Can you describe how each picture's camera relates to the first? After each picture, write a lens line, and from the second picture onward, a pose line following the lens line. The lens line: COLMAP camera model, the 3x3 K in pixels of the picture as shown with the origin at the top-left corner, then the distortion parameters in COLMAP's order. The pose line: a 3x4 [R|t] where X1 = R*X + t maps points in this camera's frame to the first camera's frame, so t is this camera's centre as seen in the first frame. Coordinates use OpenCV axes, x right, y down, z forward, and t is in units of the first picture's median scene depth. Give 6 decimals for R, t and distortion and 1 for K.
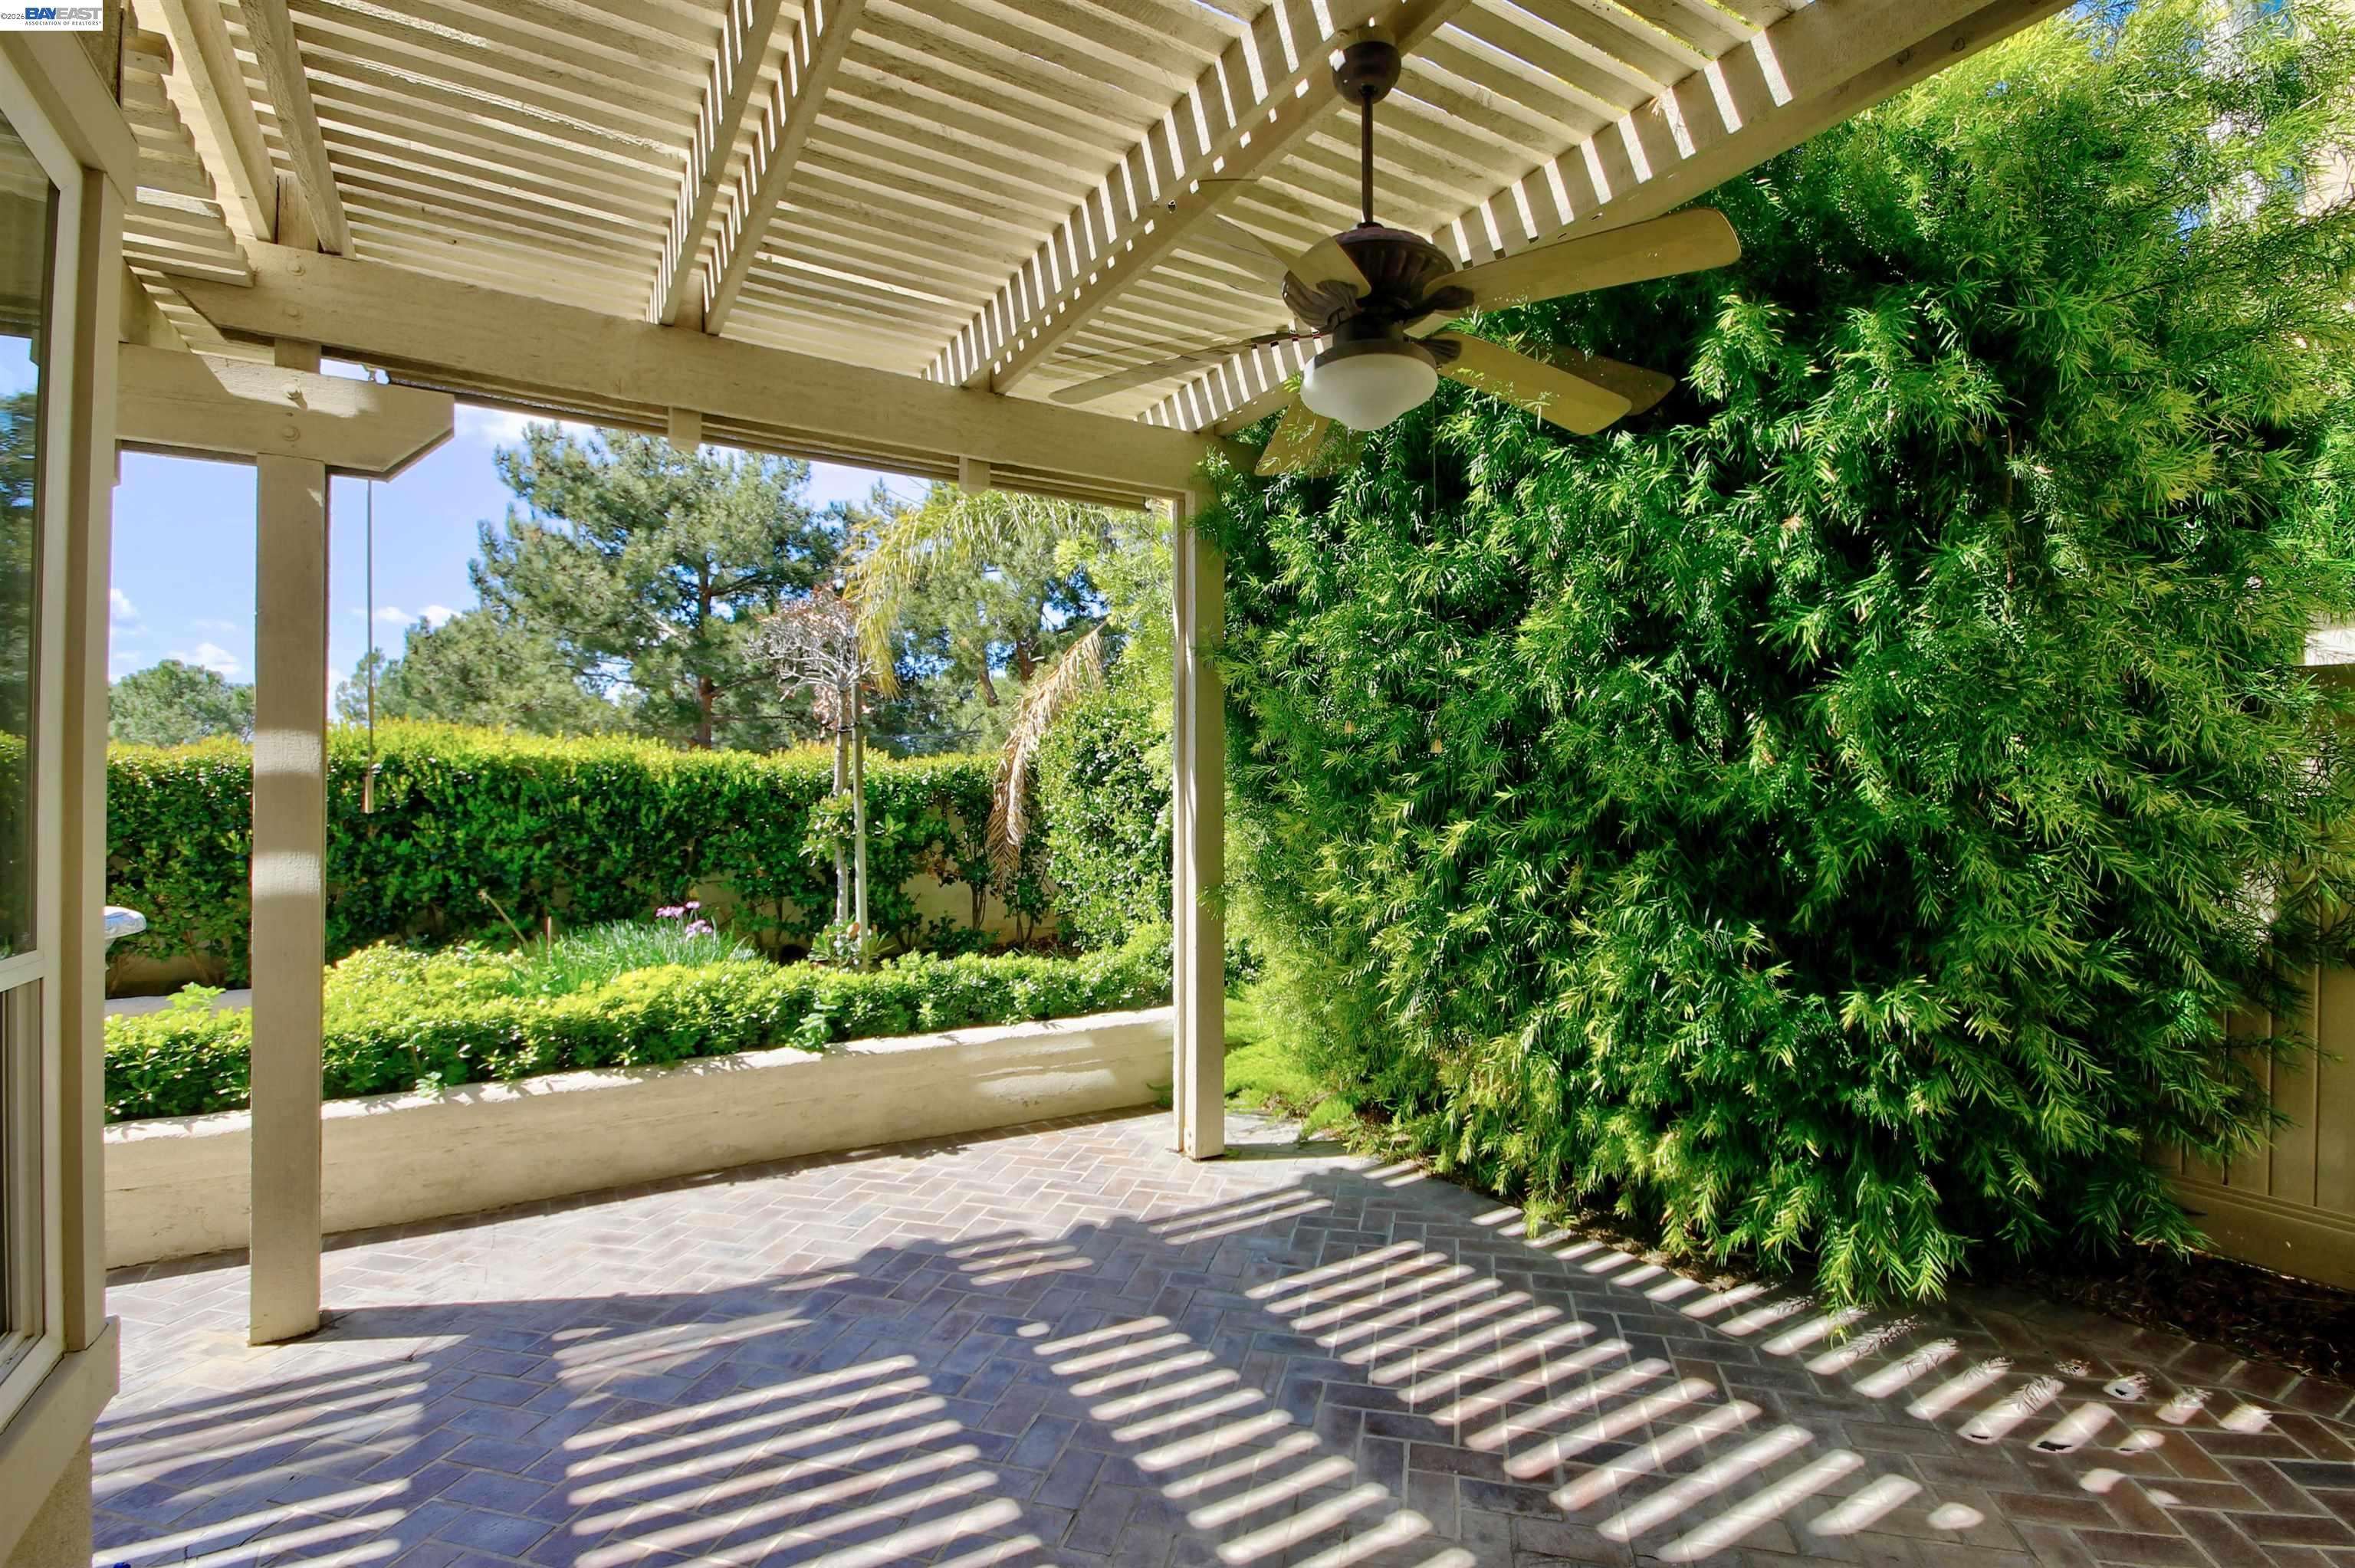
lens RADIAL K [[1106.8, 0, 1180.4], [0, 1106.8, 787.9], [0, 0, 1]] dist [-0.010662, 0.000267]
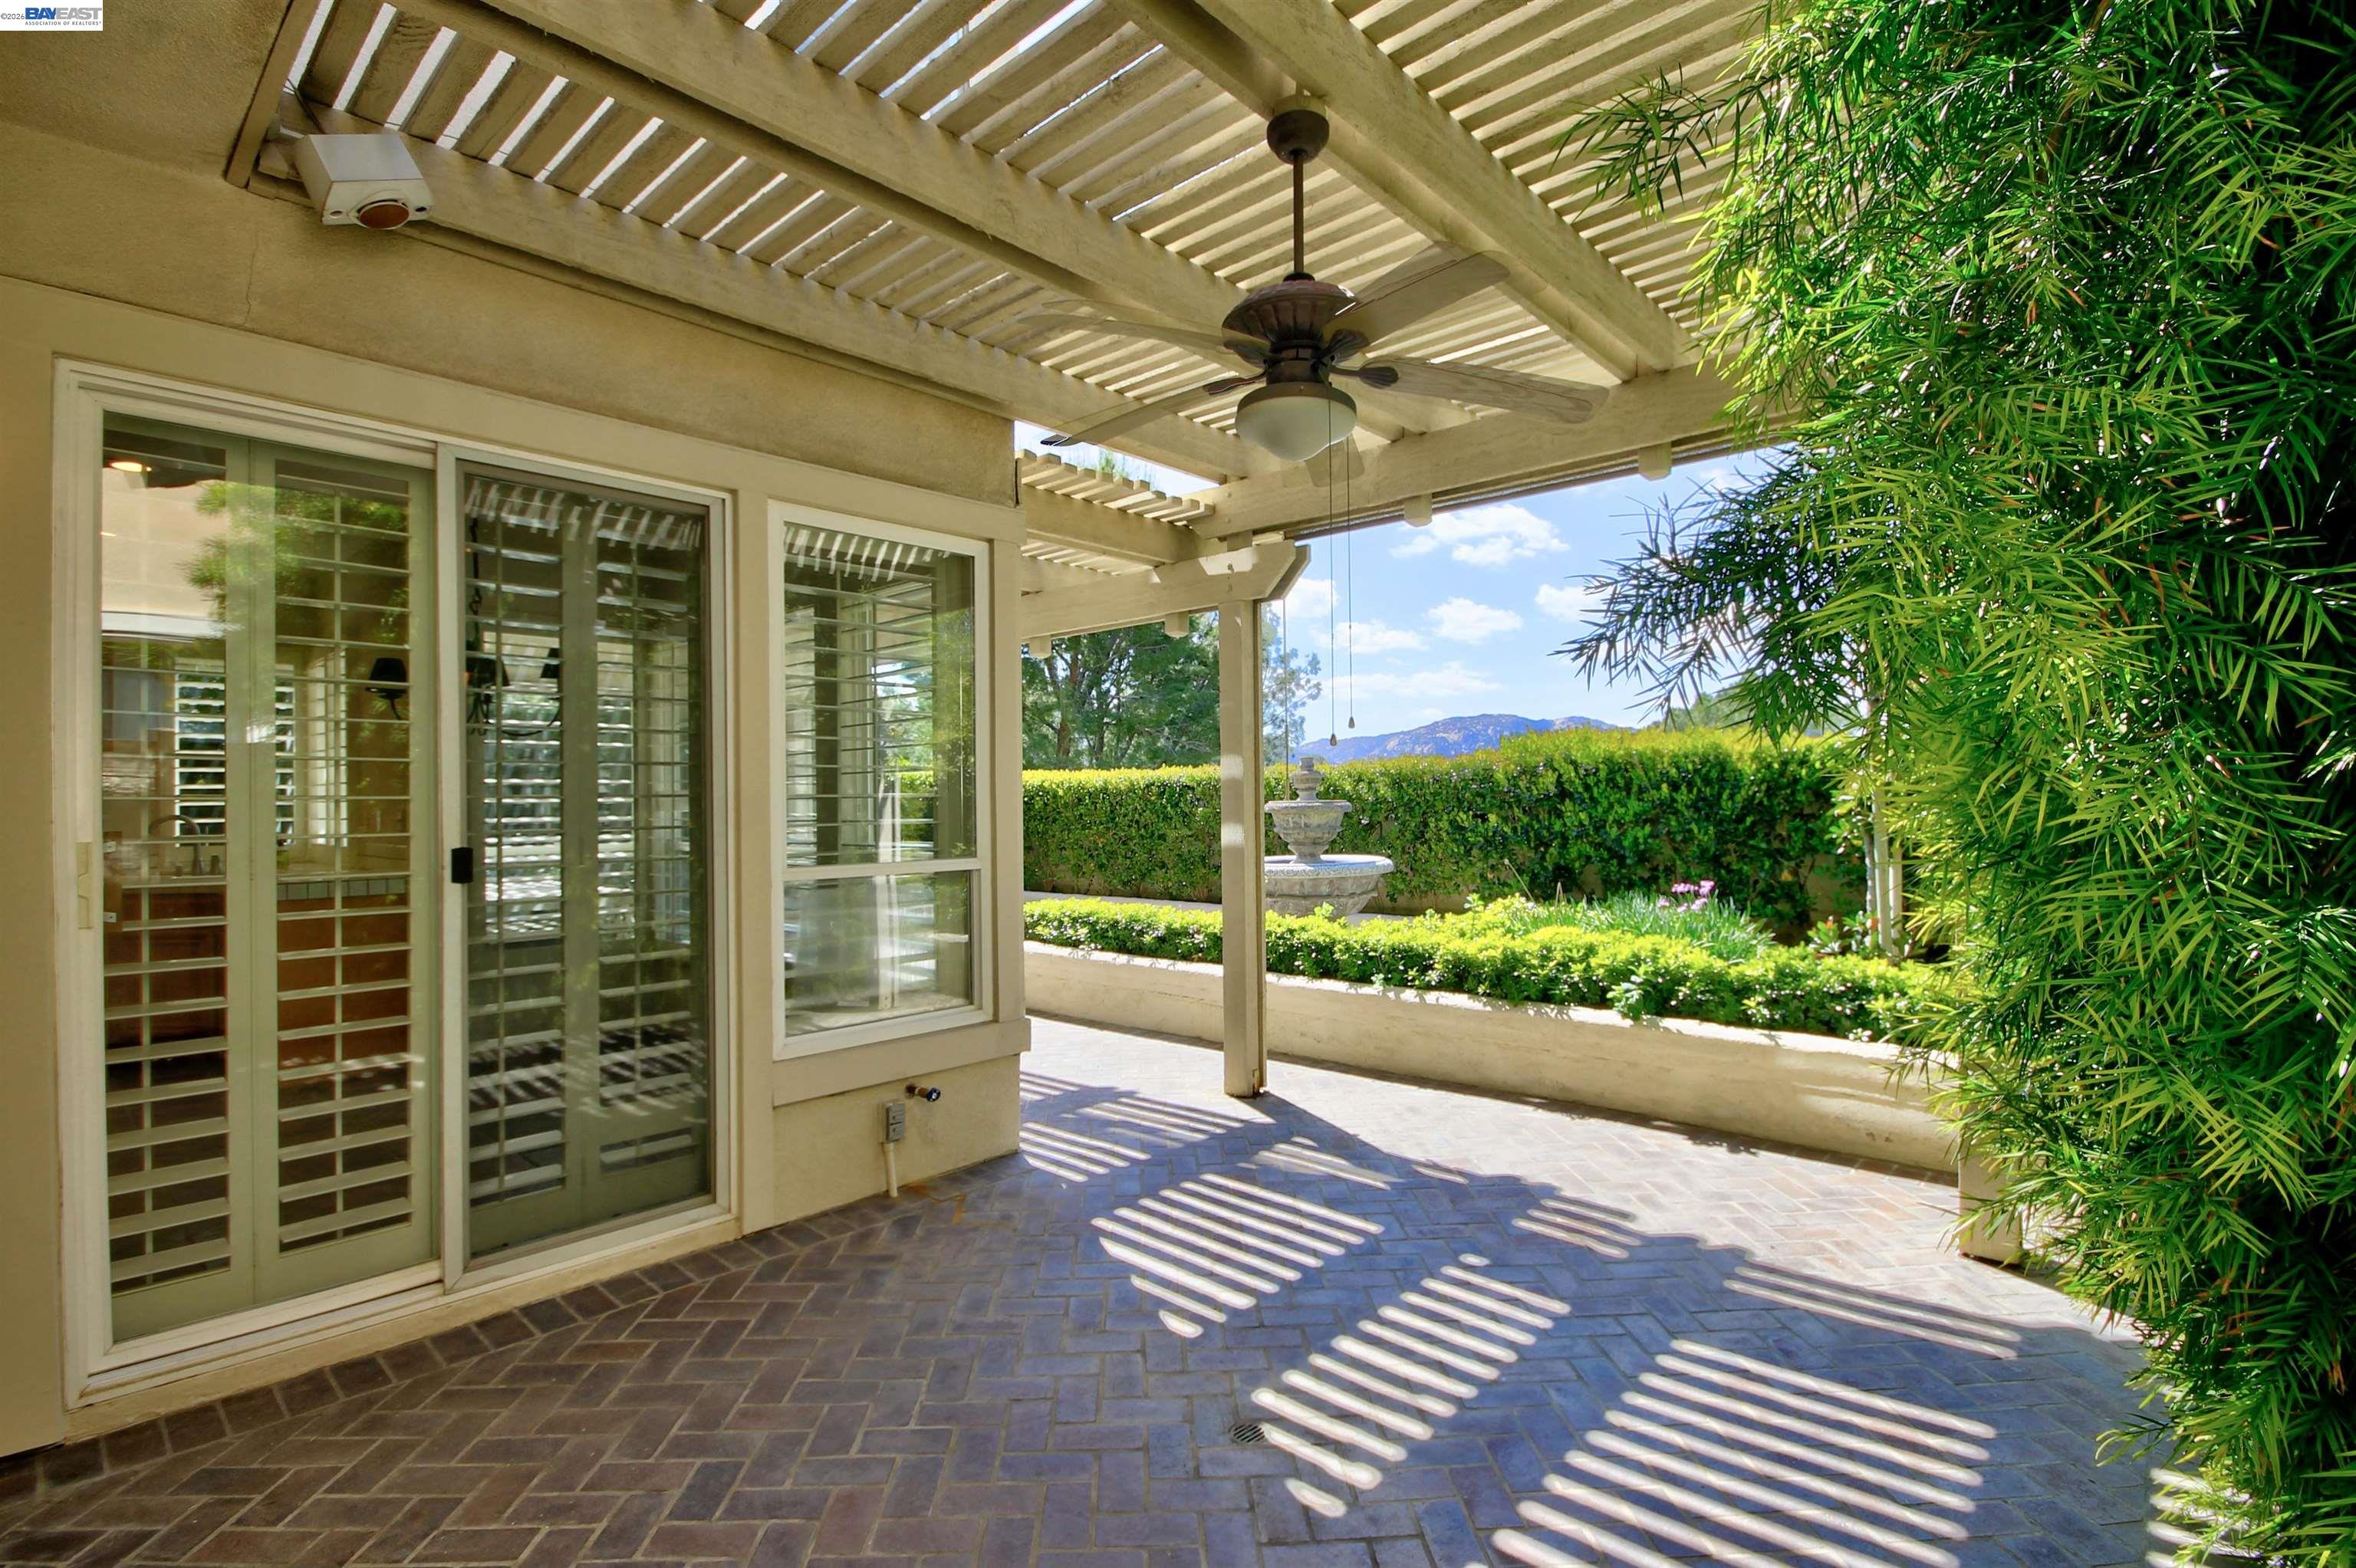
lens RADIAL K [[1107.3, 0, 1182.3], [0, 1107.3, 793.2], [0, 0, 1]] dist [-0.010662, 0.000267]
pose [[0.277057, -0.007217, -0.960826, 0.718469], [0.028749, 0.999586, 0.000782, 0.002972], [0.960423, -0.027840, 0.277150, 0.338794]]
